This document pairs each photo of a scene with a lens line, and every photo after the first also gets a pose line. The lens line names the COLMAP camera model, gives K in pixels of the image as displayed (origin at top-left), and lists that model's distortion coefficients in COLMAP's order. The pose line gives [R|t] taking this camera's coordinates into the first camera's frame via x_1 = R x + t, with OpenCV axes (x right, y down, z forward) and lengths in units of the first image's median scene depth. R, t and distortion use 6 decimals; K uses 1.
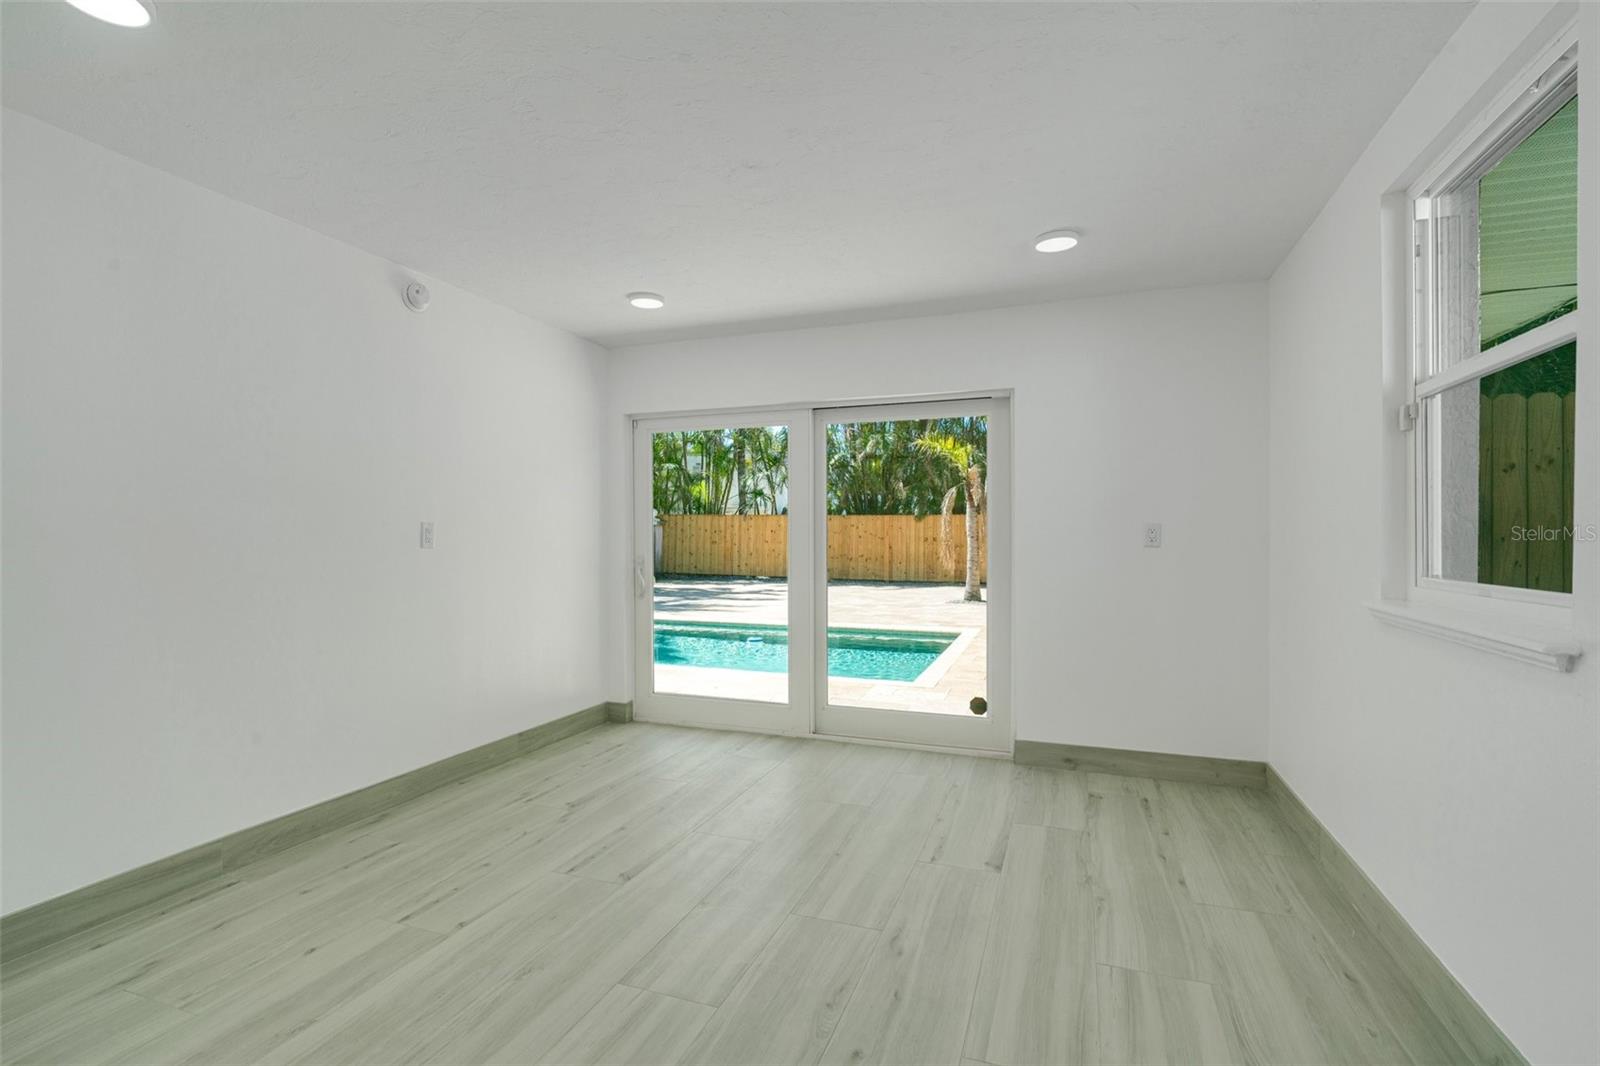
lens RADIAL K [[753.5, 0, 793.1], [0, 753.5, 520.6], [0, 0, 1]] dist [-0.005476, 0.001436]
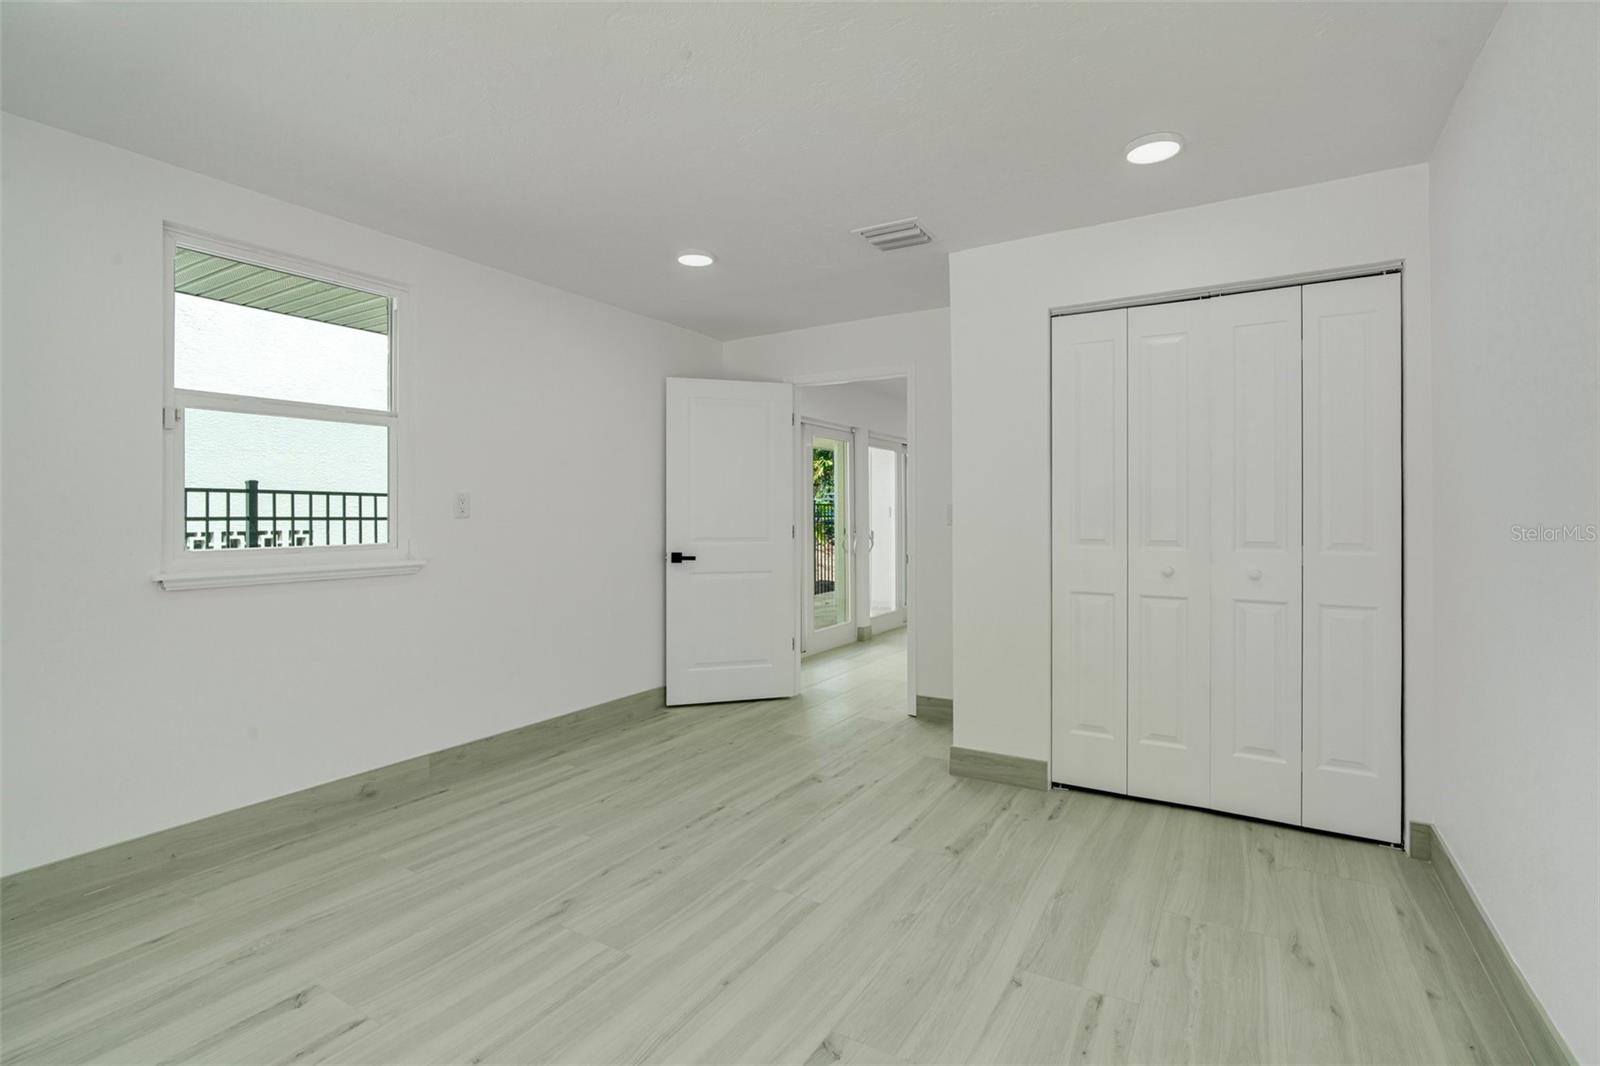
lens RADIAL K [[753.5, 0, 793.1], [0, 753.5, 520.6], [0, 0, 1]] dist [-0.005476, 0.001436]
pose [[-0.982296, 0.001983, 0.187323, -0.387131], [0.000150, 0.999952, -0.009799, 0.039095], [-0.187333, -0.009597, -0.982250, 2.035592]]
